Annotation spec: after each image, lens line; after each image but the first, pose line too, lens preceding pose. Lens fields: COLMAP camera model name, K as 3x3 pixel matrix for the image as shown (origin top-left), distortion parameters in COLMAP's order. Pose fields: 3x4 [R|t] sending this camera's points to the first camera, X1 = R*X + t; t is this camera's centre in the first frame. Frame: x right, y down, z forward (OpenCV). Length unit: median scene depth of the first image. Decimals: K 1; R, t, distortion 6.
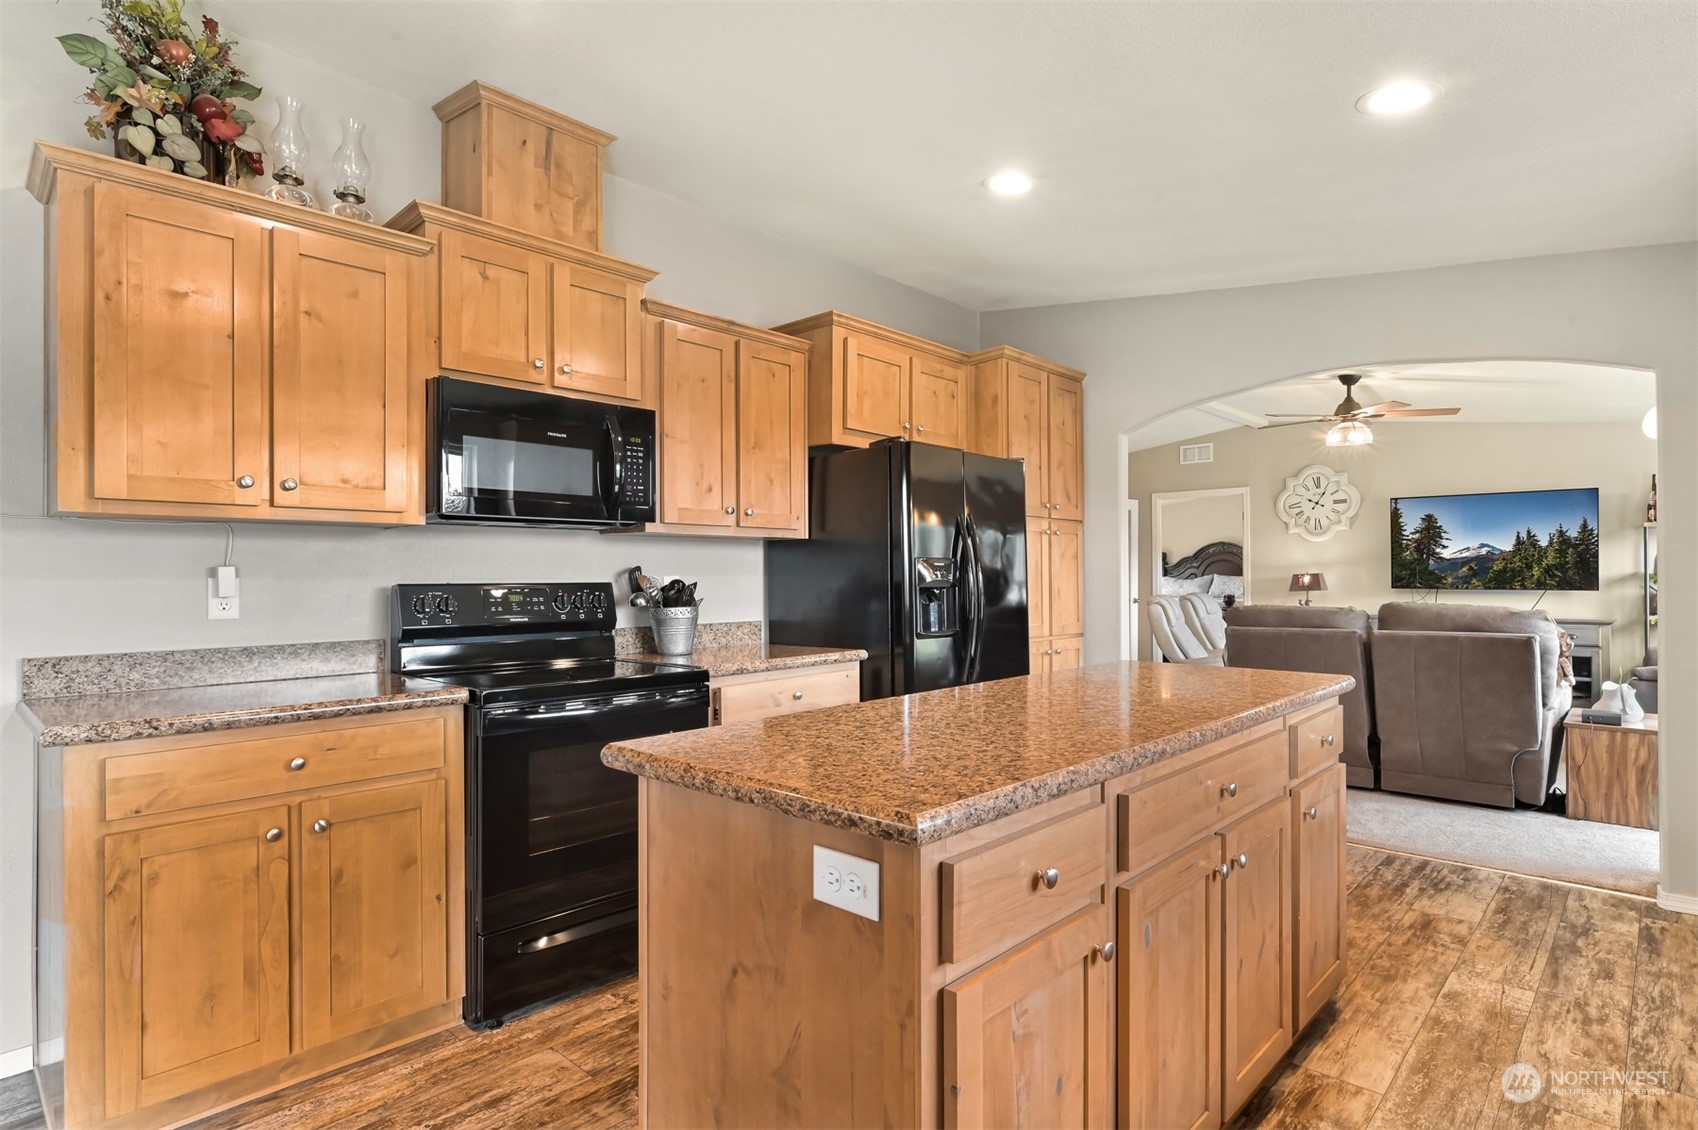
lens RADIAL K [[863.8, 0, 860.2], [0, 863.8, 541.7], [0, 0, 1]] dist [-0.010726, 0.001356]
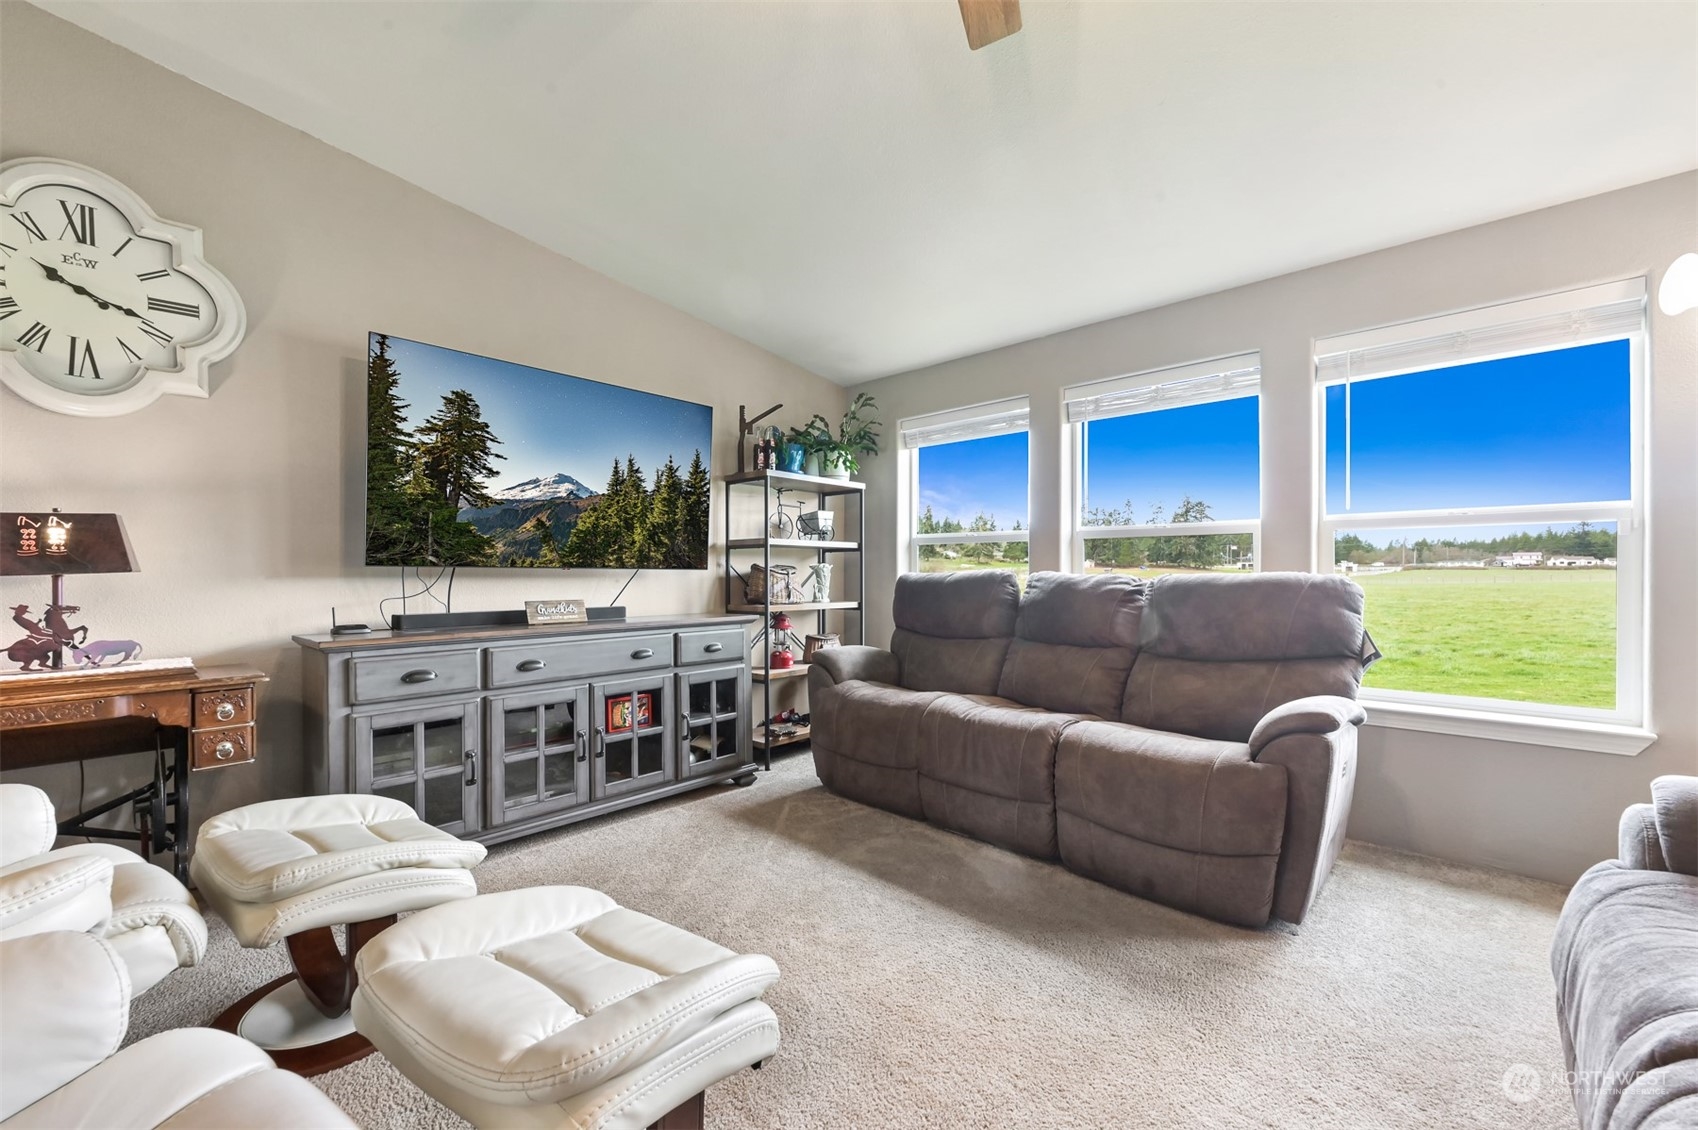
lens RADIAL K [[680.8, 0, 848.3], [0, 680.8, 587.6], [0, 0, 1]] dist [-0.000239, -0.002033]
pose [[-0.000628, -0.021277, 0.999773, 0.324988], [-0.039167, 0.999007, 0.021236, 0.051239], [-0.999232, -0.039145, -0.001461, 0.818017]]
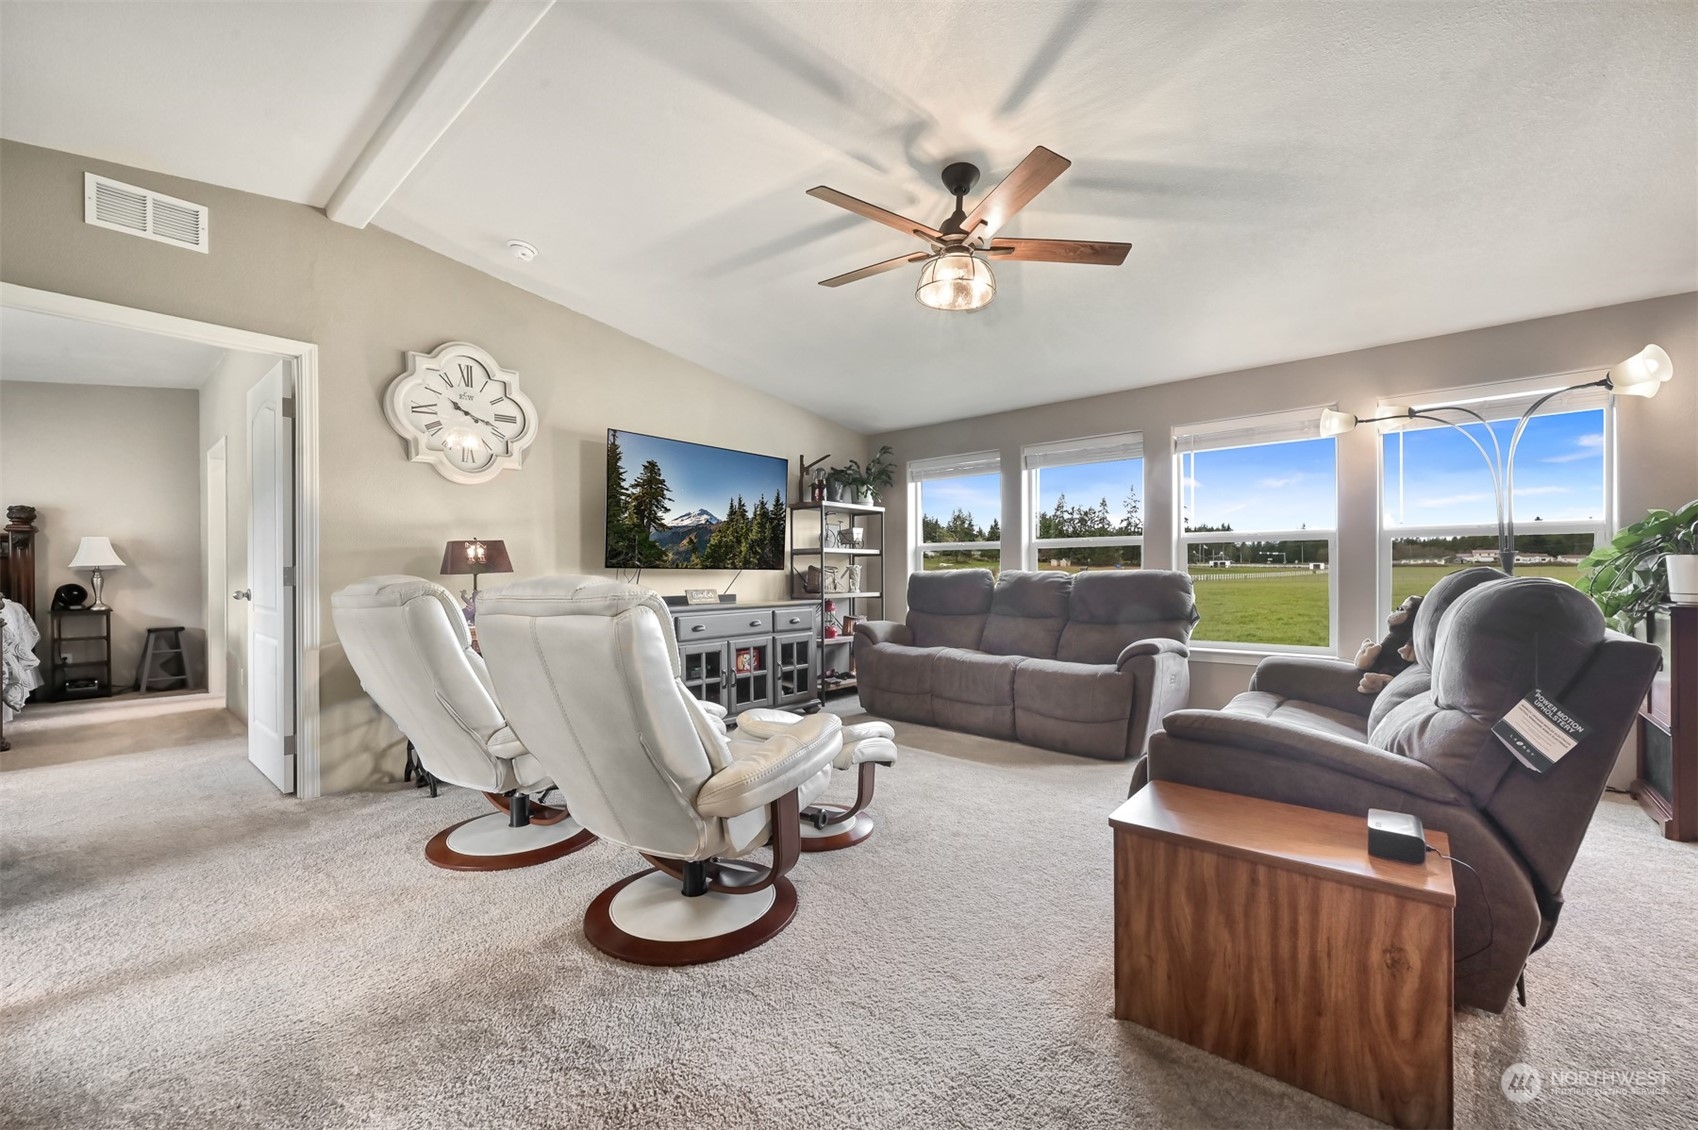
lens RADIAL K [[680.8, 0, 847.2], [0, 680.8, 581.8], [0, 0, 1]] dist [-0.000239, -0.002033]
pose [[-0.031285, -0.013684, 0.999417, 0.103621], [-0.035659, 0.999285, 0.012566, 0.053941], [-0.998874, -0.035245, -0.031751, 0.870939]]
